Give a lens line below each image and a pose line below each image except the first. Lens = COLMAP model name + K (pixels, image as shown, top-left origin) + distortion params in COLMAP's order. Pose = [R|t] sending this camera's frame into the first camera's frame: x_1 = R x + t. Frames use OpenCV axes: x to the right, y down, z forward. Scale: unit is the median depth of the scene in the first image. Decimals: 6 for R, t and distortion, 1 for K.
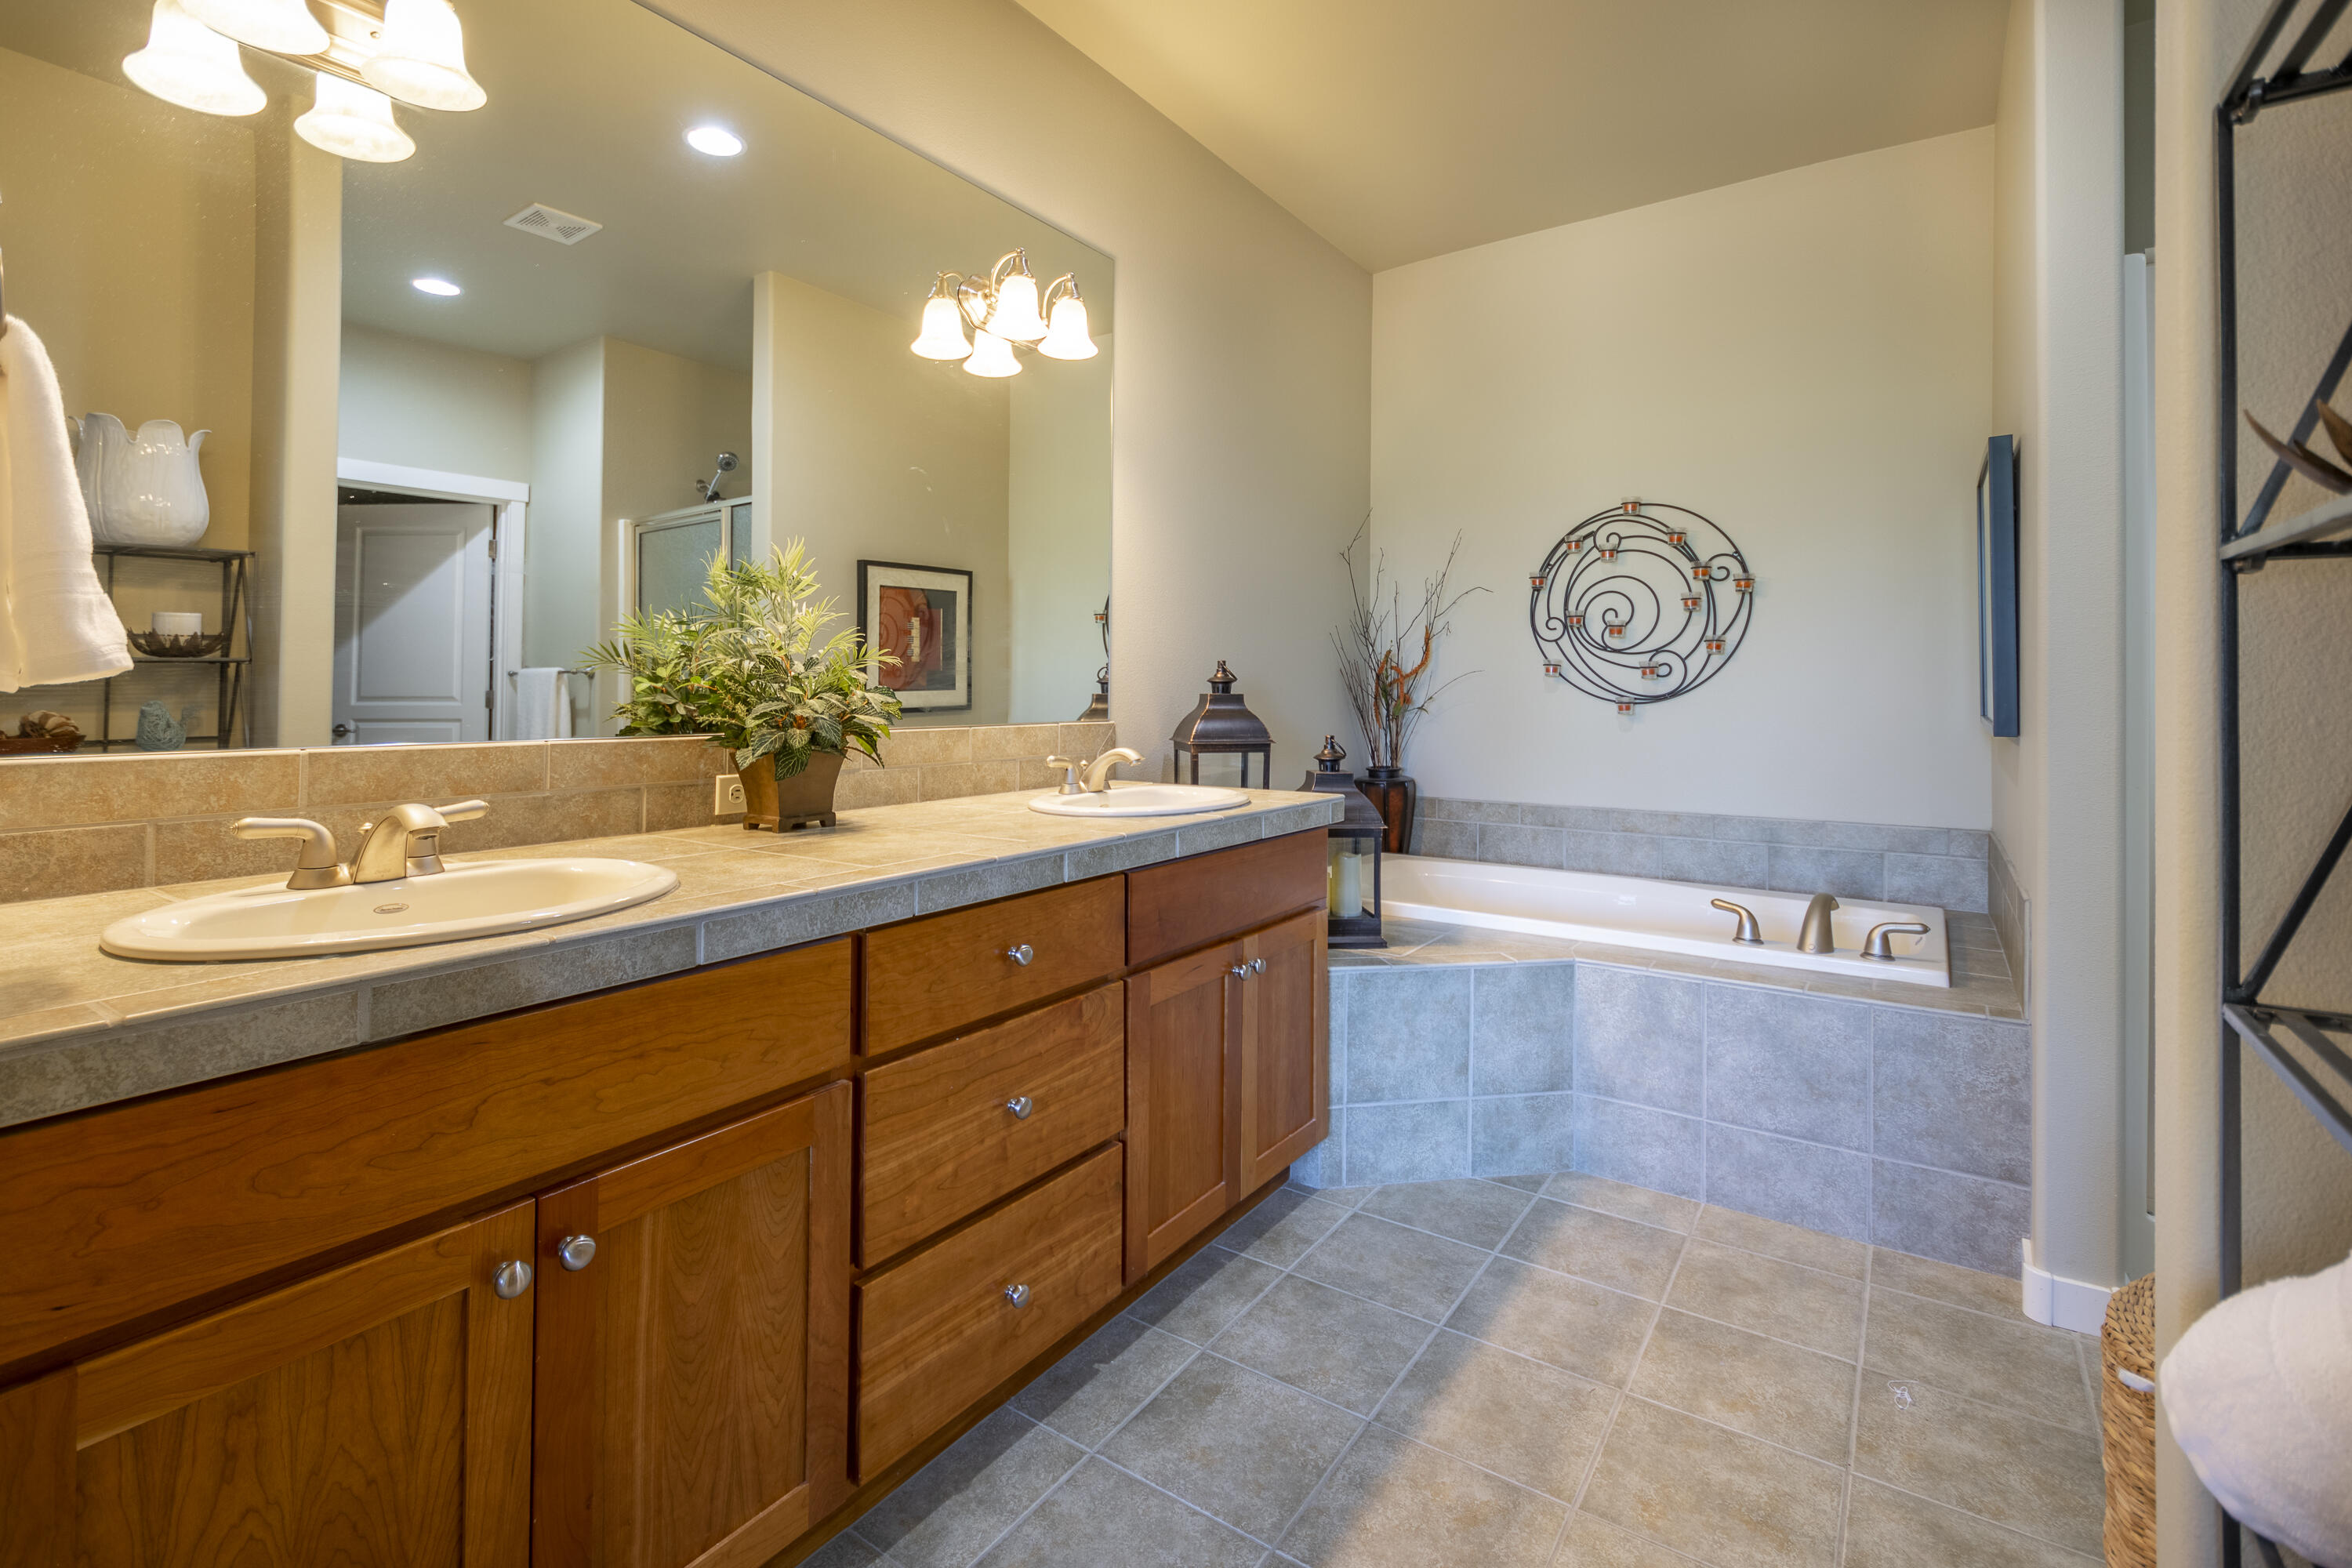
lens RADIAL K [[1083.1, 0, 1173.8], [0, 1083.1, 658.8], [0, 0, 1]] dist [0.013330, -0.004879]
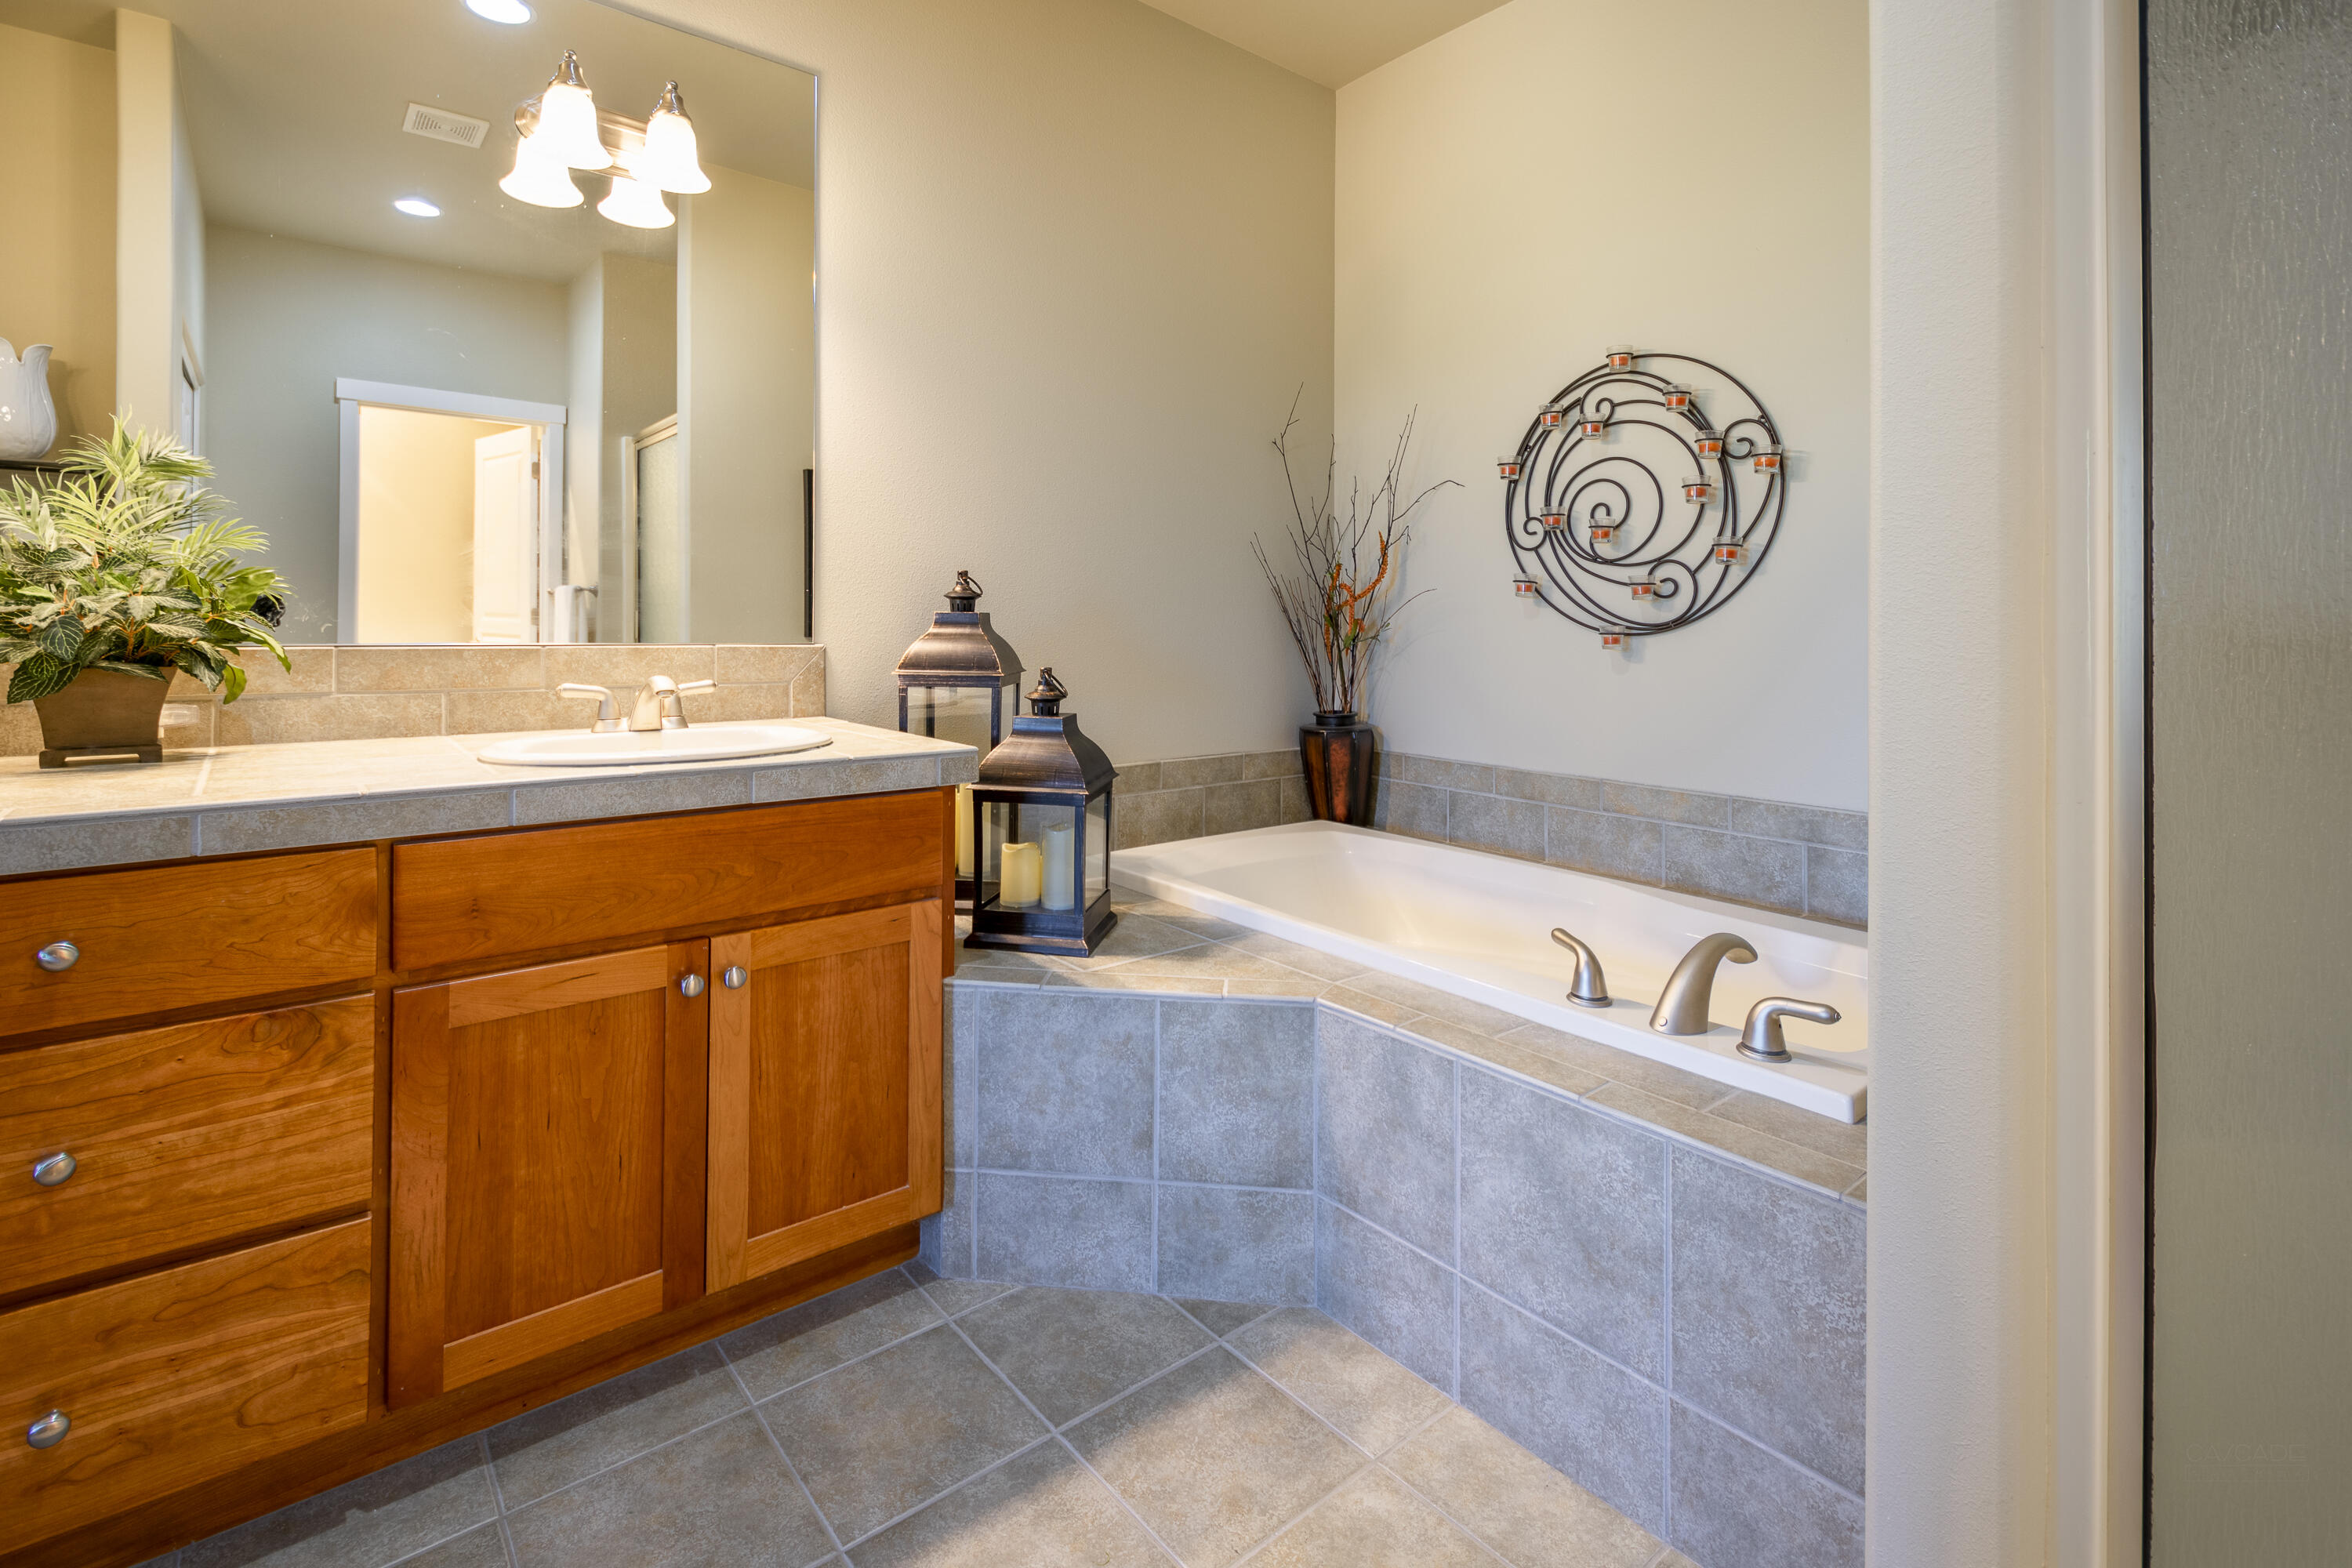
lens RADIAL K [[1083.1, 0, 1247.6], [0, 1083.1, 600.6], [0, 0, 1]] dist [0.013330, -0.004879]
pose [[0.963546, 0.005817, -0.267479, 0.555886], [-0.004225, 0.999970, 0.006530, 0.022167], [0.267509, -0.005162, 0.963542, 0.359551]]
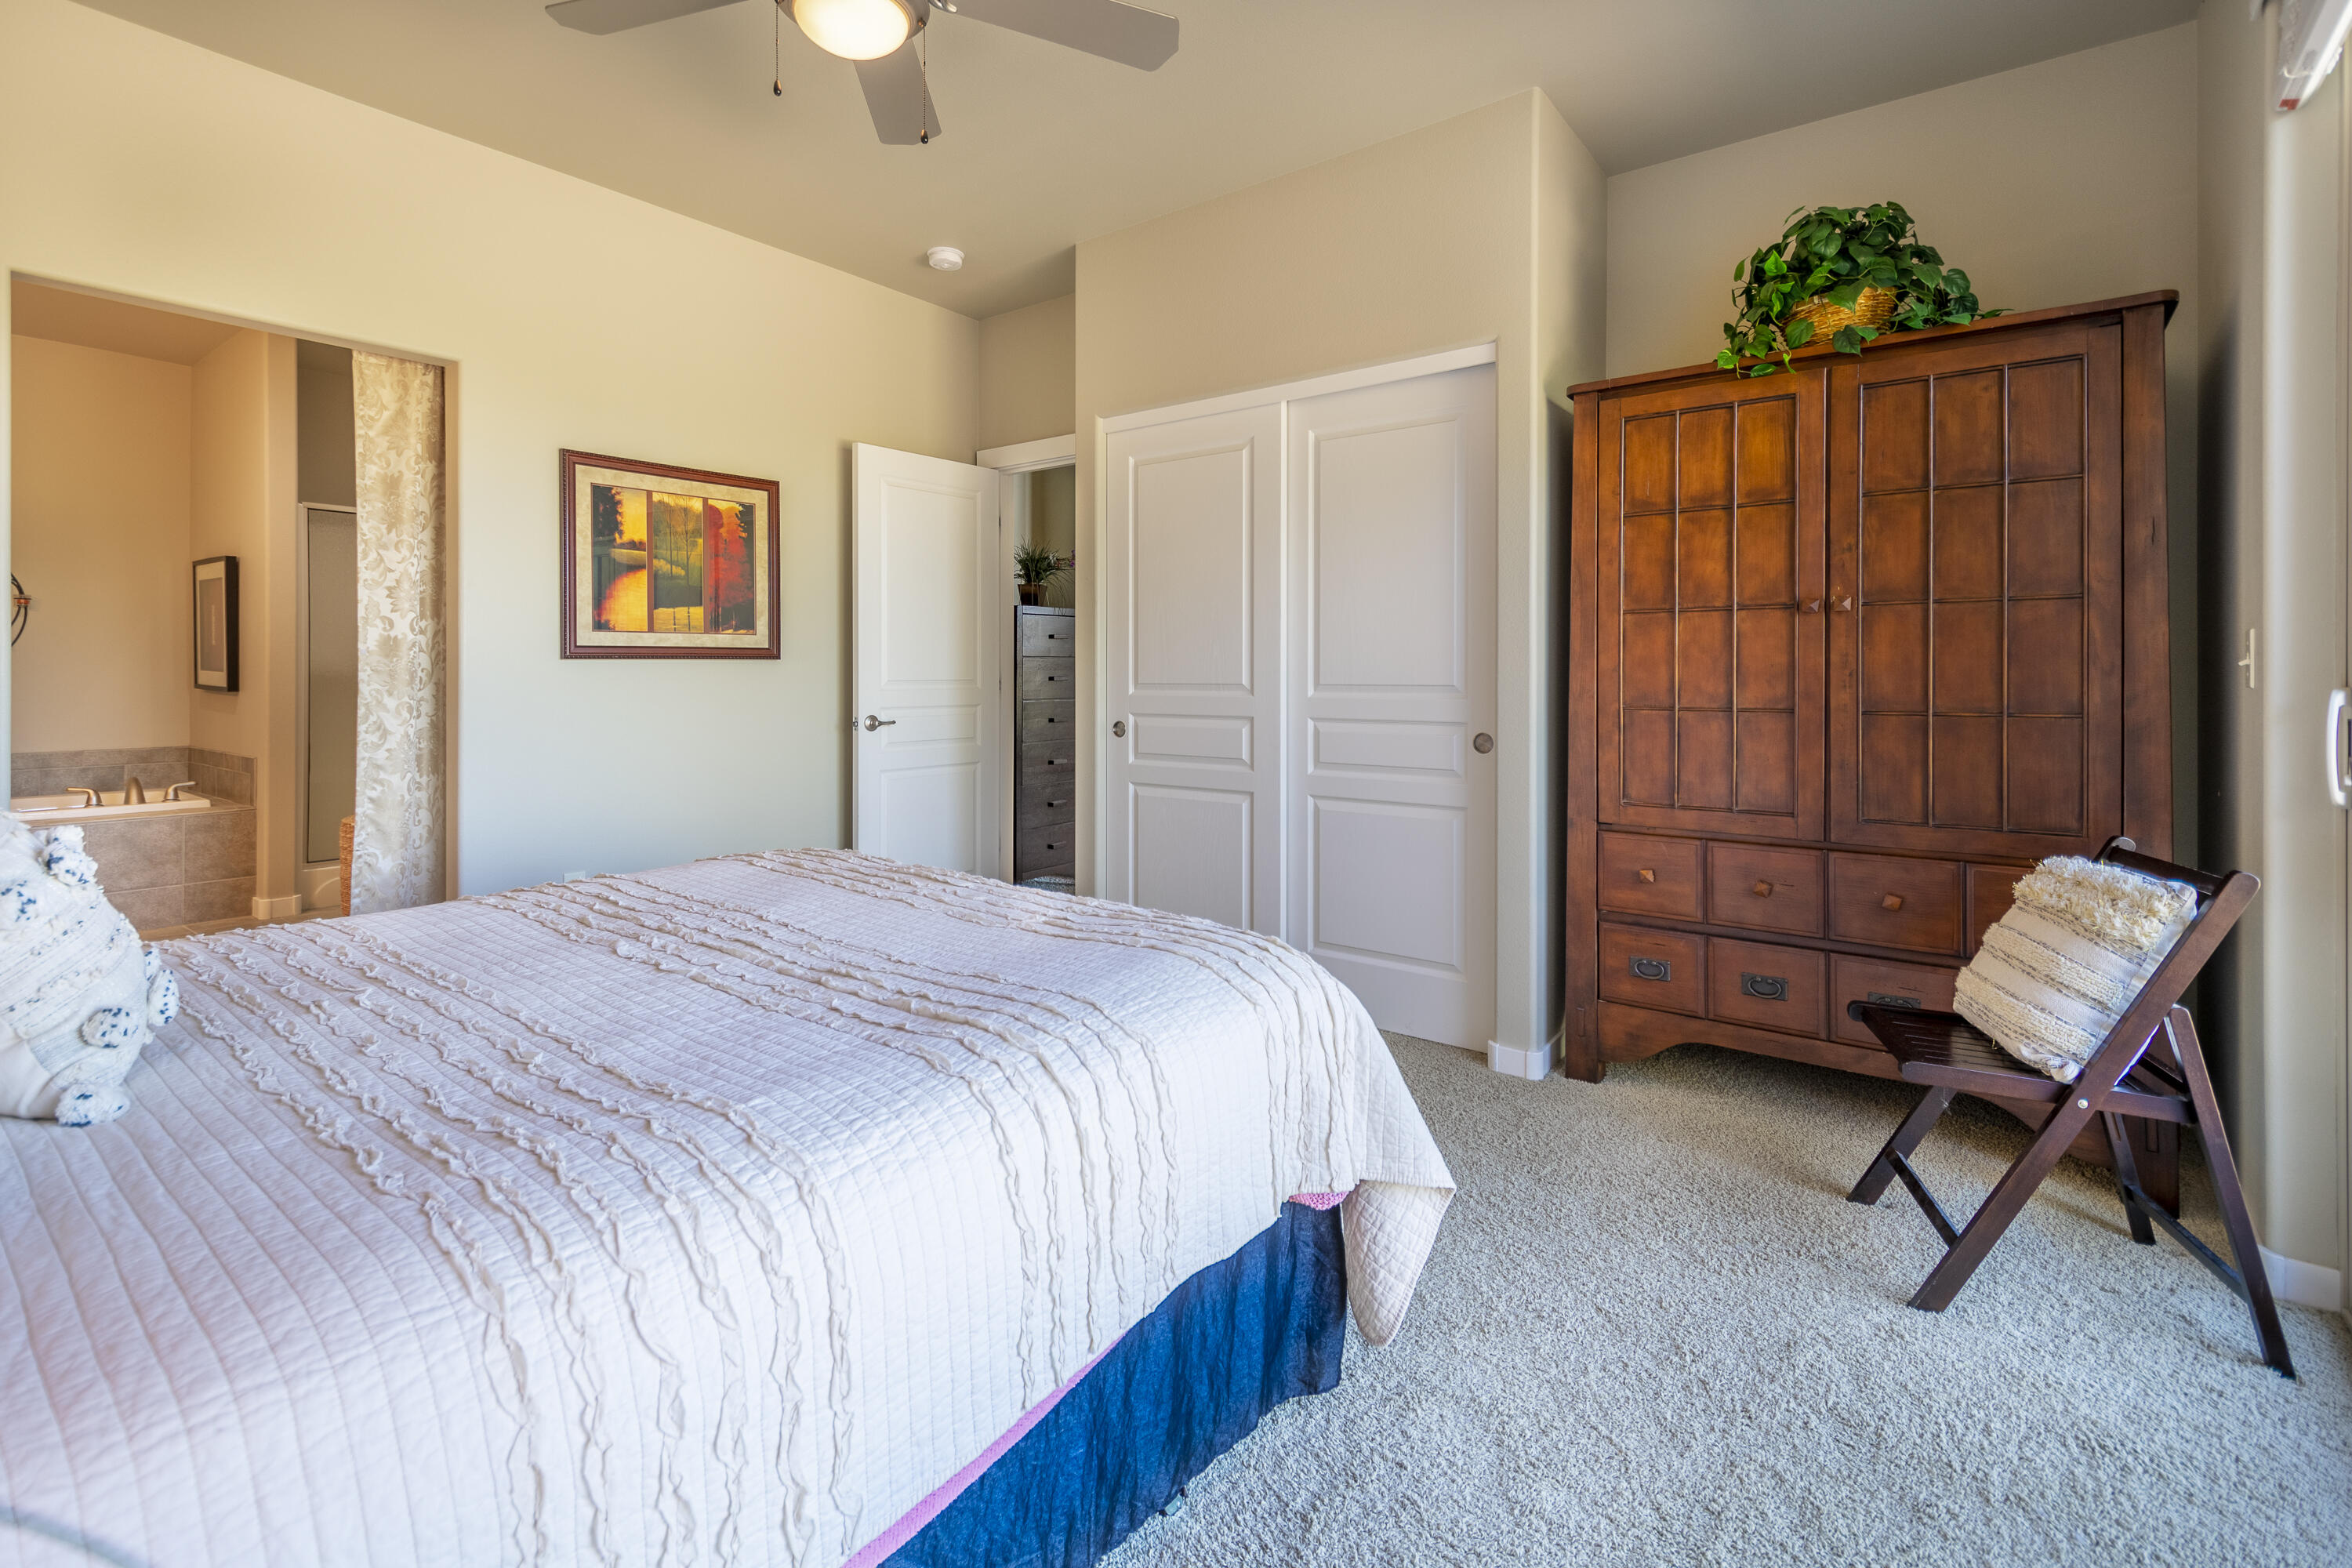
lens RADIAL K [[1083.1, 0, 1172.8], [0, 1083.1, 692.4], [0, 0, 1]] dist [0.013330, -0.004879]
pose [[0.039393, -0.023174, 0.998955, -1.399580], [-0.022624, 0.999454, 0.024078, -0.024119], [-0.998968, -0.023549, 0.038847, -1.012944]]
